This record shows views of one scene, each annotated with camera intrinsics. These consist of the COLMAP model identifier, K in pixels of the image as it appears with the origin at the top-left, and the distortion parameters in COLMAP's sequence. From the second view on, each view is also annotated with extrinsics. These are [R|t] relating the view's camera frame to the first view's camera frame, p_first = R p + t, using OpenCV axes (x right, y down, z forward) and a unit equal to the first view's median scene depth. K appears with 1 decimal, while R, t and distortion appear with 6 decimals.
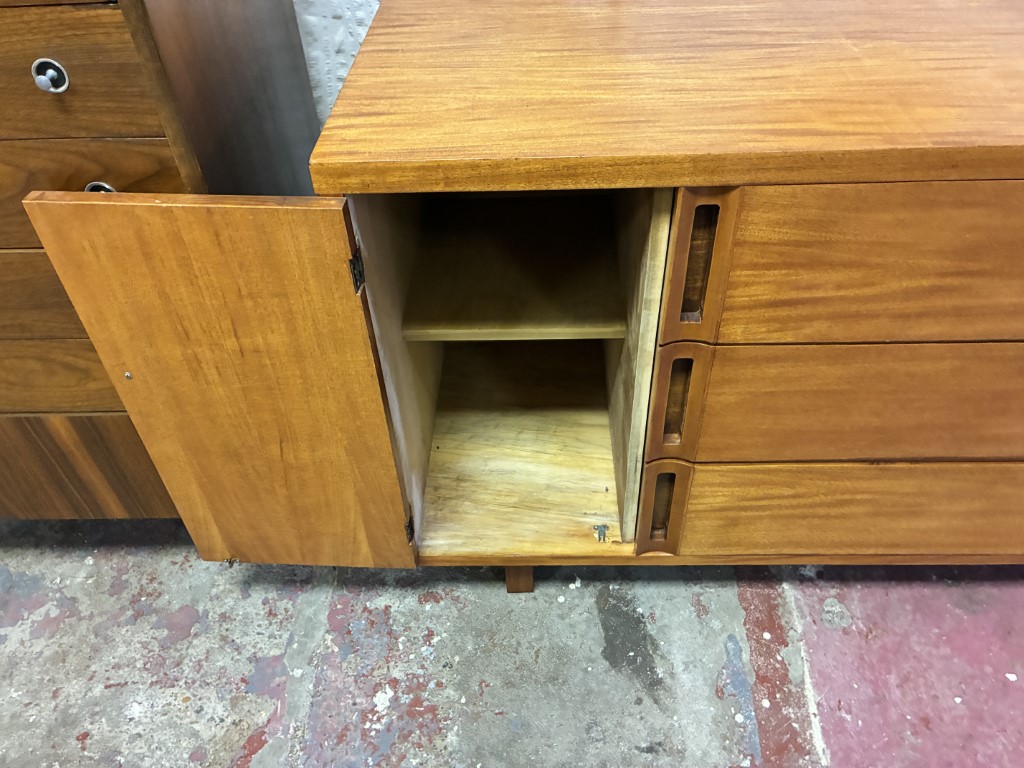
lens RADIAL K [[791.1, 0, 506.6], [0, 791.1, 375.1], [0, 0, 1]] dist [0.043827, -0.060338]
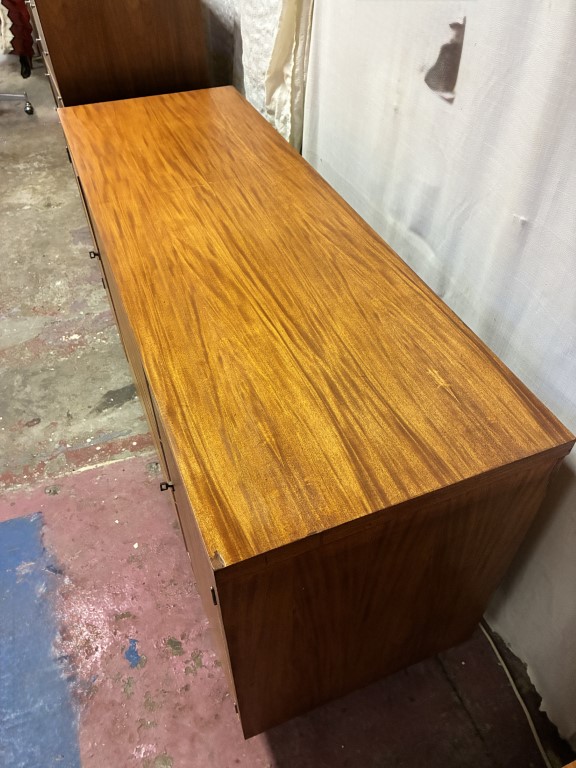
lens RADIAL K [[593.3, 0, 281.1], [0, 593.3, 378.3], [0, 0, 1]] dist [0.043827, -0.060338]
pose [[0.387369, 0.671328, -0.631873, 1.335956], [-0.618295, 0.697572, 0.362083, -0.562520], [0.683854, 0.250424, 0.685297, 0.203366]]
